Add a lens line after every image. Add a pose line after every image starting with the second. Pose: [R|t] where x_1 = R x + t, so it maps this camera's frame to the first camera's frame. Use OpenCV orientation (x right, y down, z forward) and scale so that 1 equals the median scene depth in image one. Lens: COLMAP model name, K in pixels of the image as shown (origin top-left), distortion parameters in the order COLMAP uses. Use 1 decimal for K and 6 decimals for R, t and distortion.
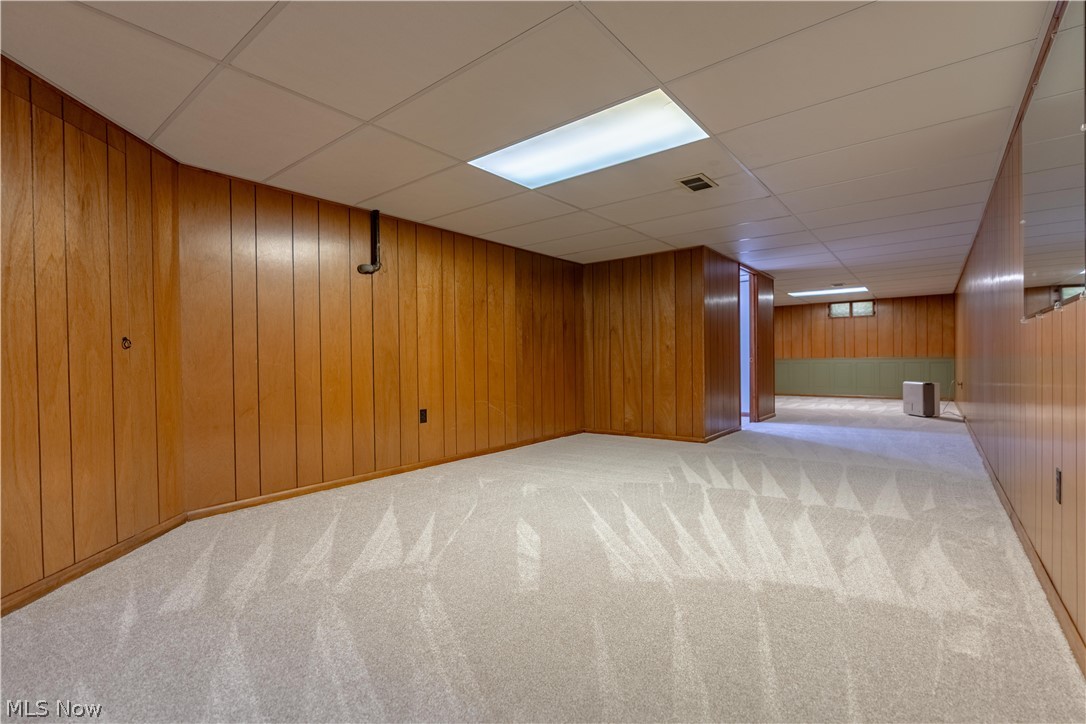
lens RADIAL K [[487.3, 0, 539.7], [0, 487.3, 365.8], [0, 0, 1]] dist [-0.002839, 0.000134]
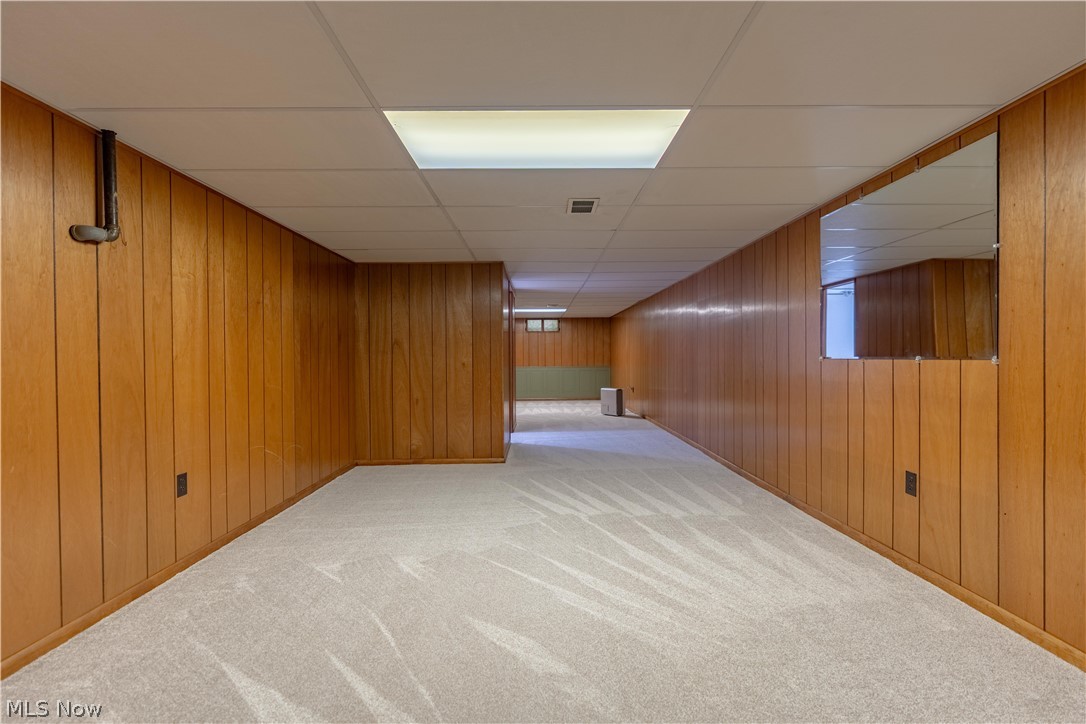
lens RADIAL K [[487.3, 0, 539.7], [0, 487.3, 365.8], [0, 0, 1]] dist [-0.002839, 0.000134]
pose [[0.773654, -0.005649, 0.633583, -0.271432], [0.007641, 0.999971, -0.000415, -0.042932], [-0.633562, 0.005162, 0.773675, 0.231555]]
